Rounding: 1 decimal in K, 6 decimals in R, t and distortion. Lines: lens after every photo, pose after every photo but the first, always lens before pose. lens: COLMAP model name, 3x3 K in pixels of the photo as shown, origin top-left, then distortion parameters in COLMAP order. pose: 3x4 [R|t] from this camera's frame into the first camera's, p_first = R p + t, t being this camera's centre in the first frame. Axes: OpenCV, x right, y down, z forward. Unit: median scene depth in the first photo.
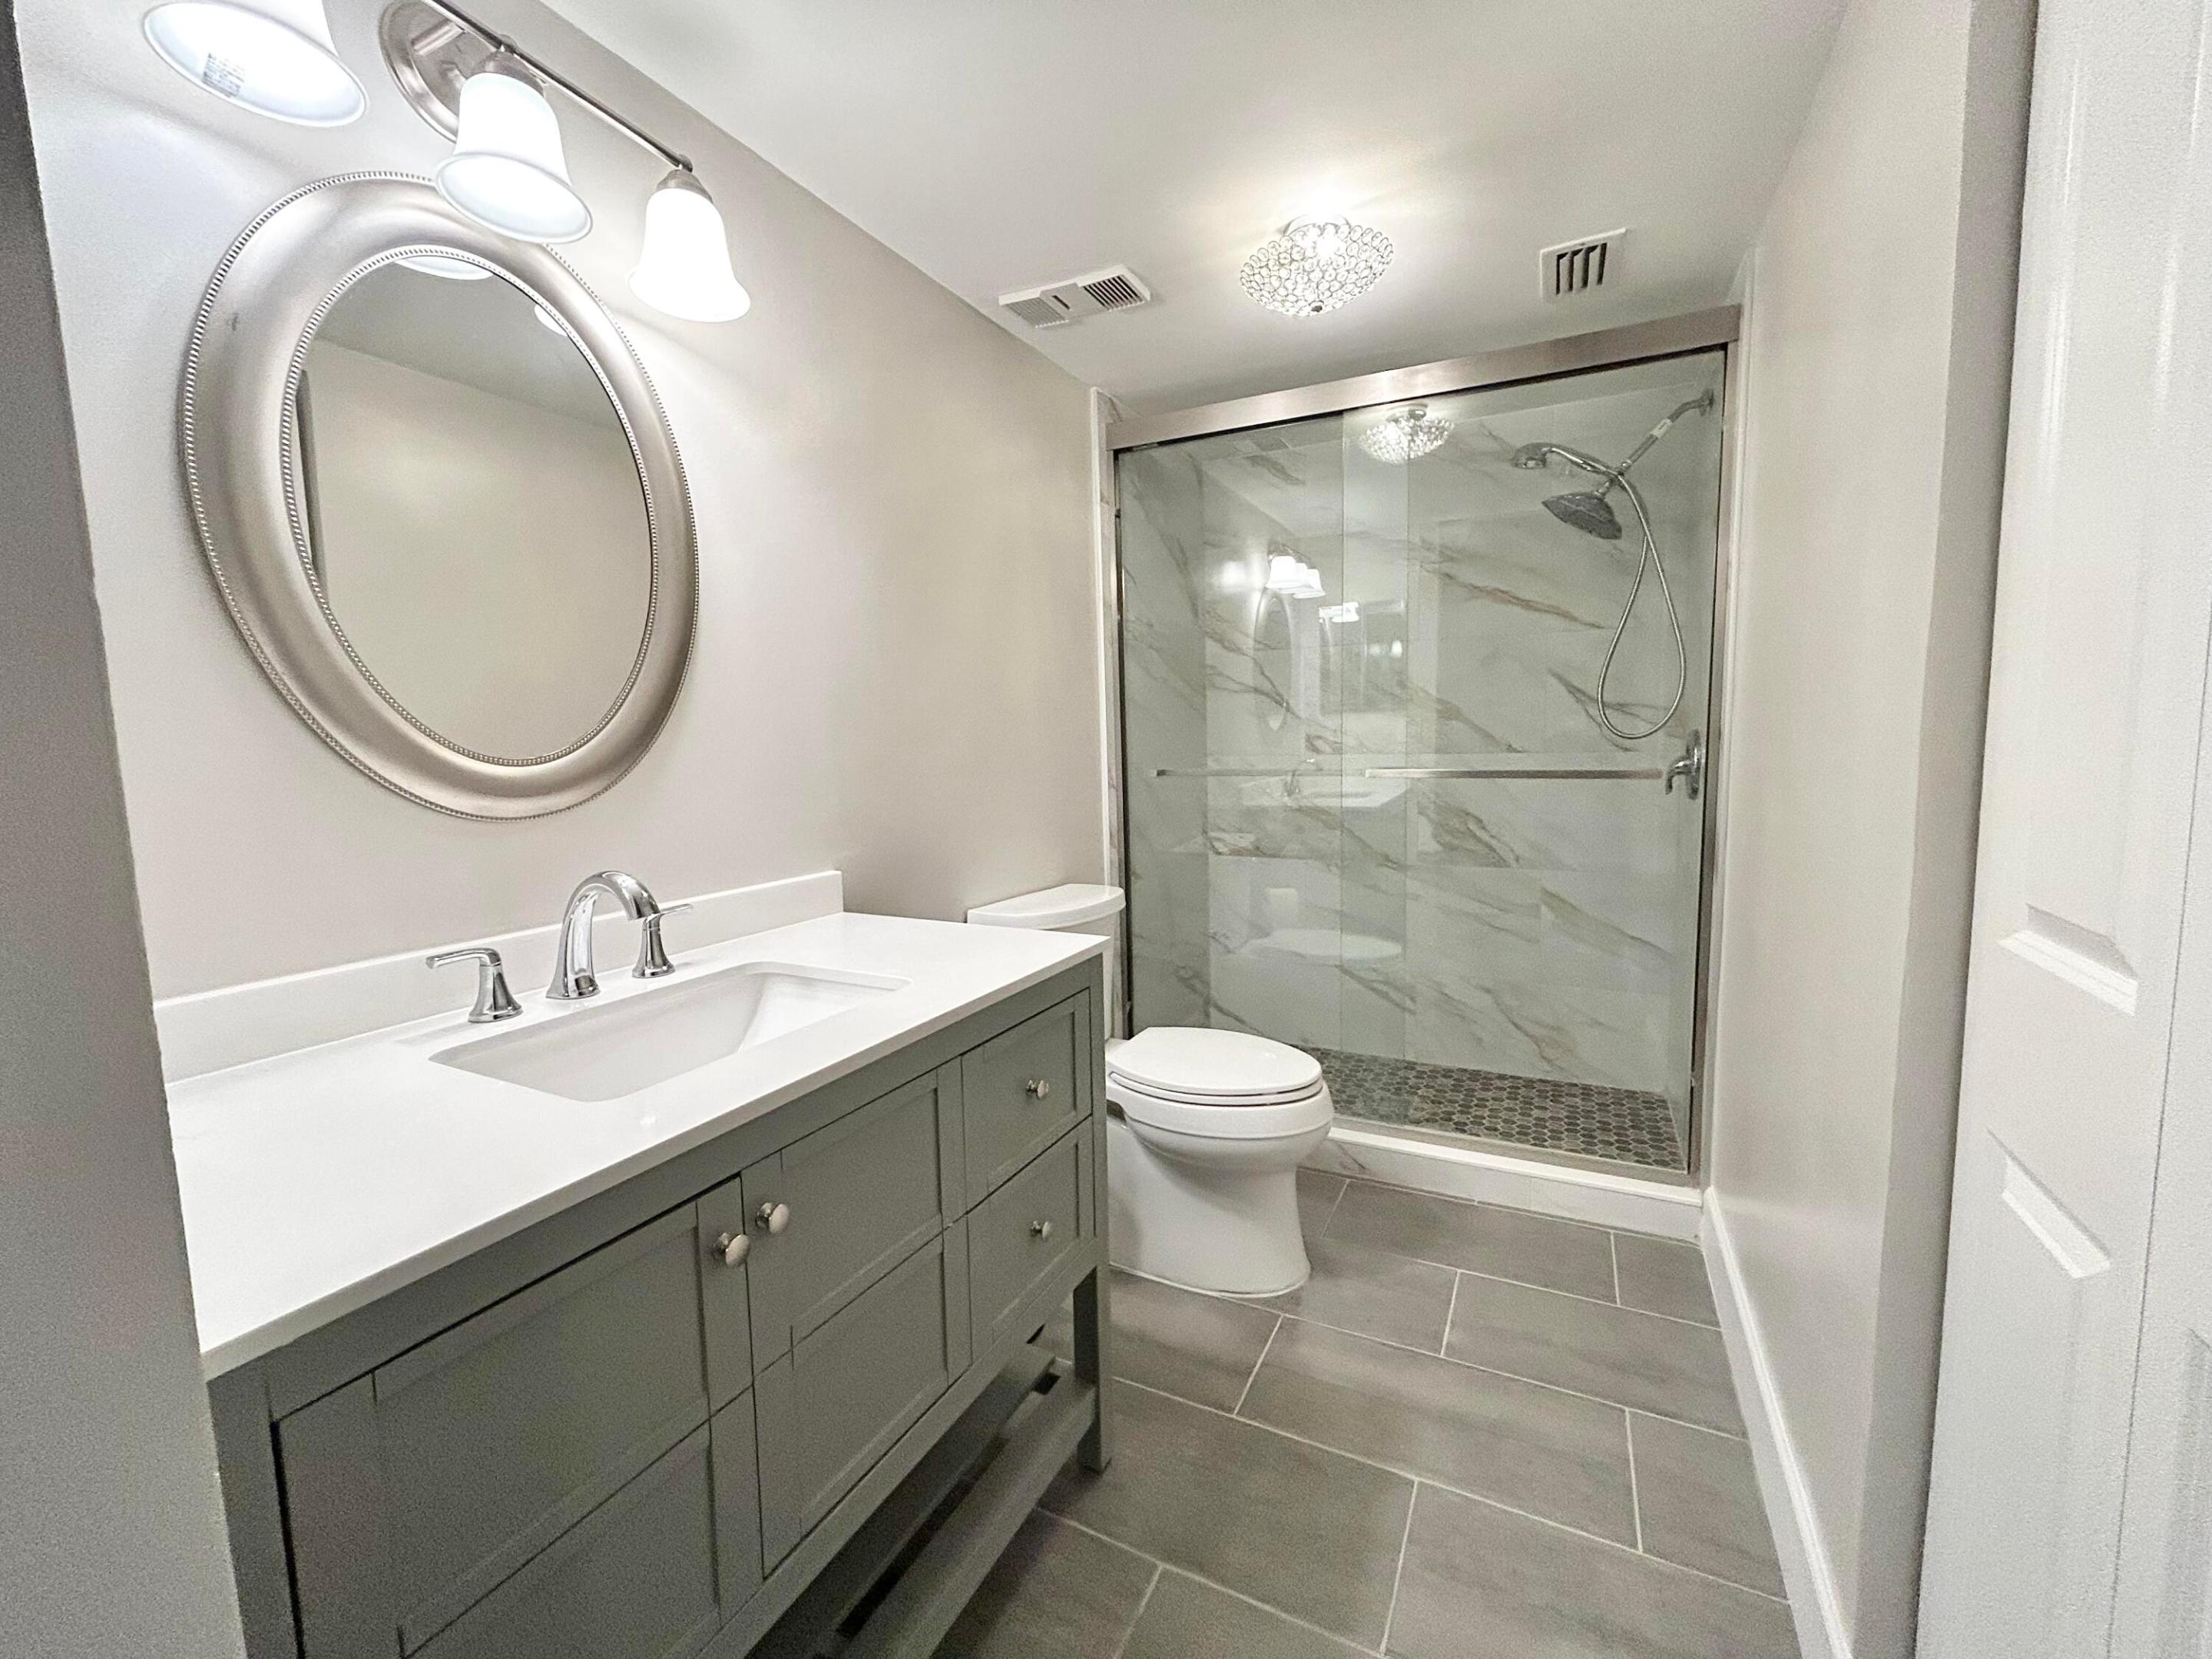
lens RADIAL K [[901.2, 0, 1108.8], [0, 901.2, 828.7], [0, 0, 1]] dist [-0.000961, 0.002218]
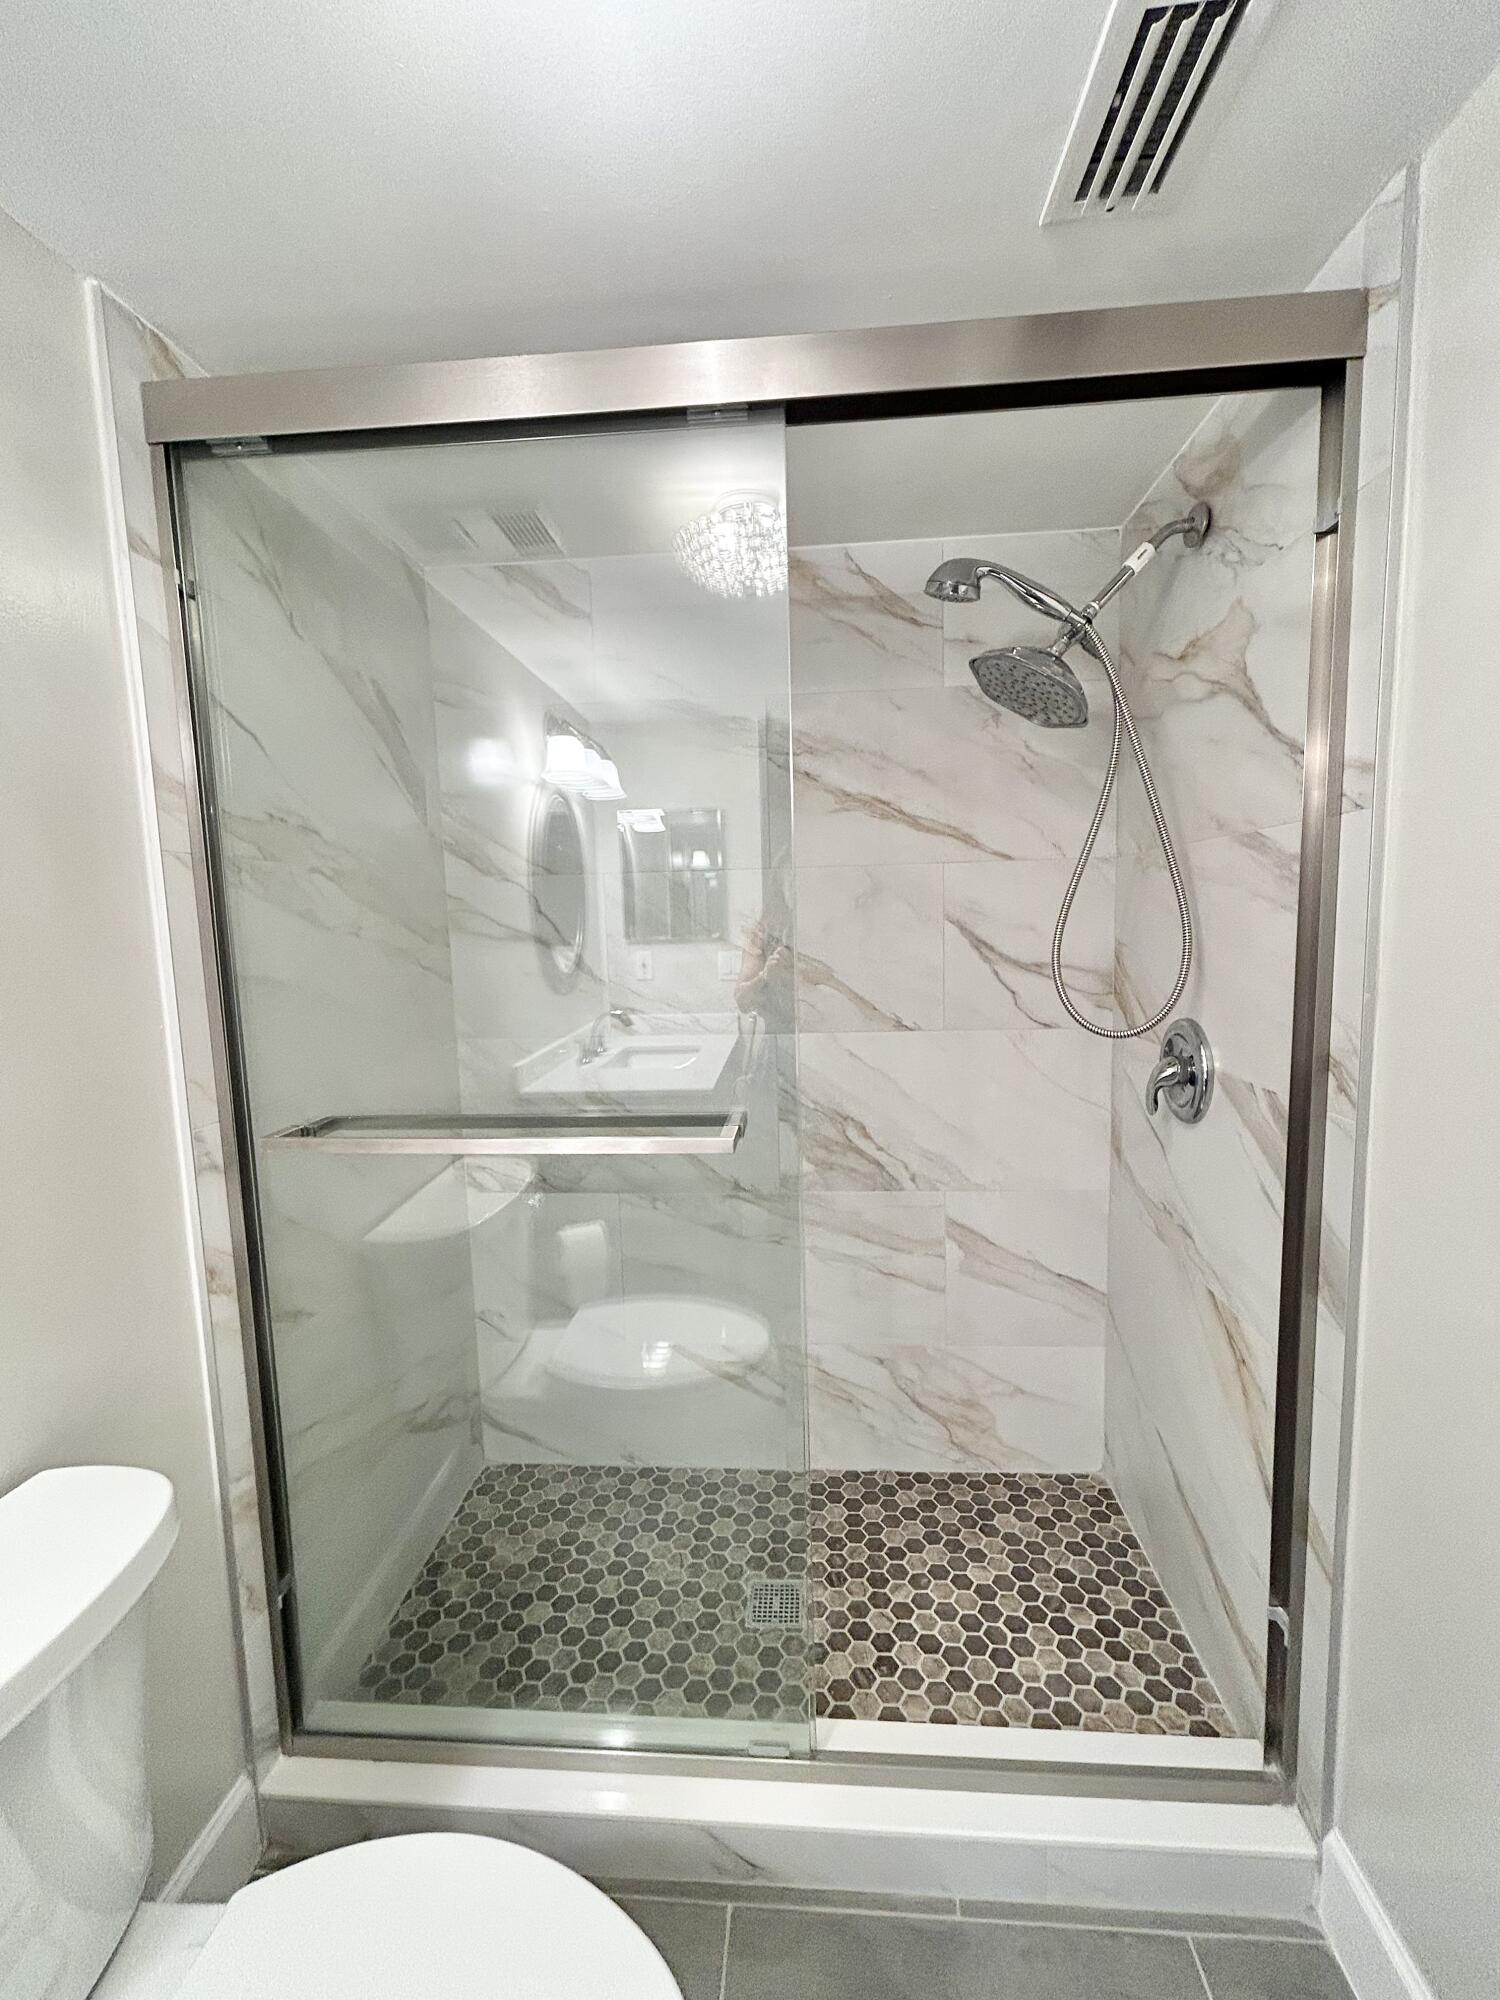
lens RADIAL K [[814.8, 0, 758.8], [0, 814.8, 998.4], [0, 0, 1]] dist [-0.000961, 0.002218]
pose [[0.922630, -0.040084, 0.383597, 0.100106], [0.046477, 0.998892, -0.007408, -0.108696], [-0.382875, 0.024663, 0.923471, 0.449242]]
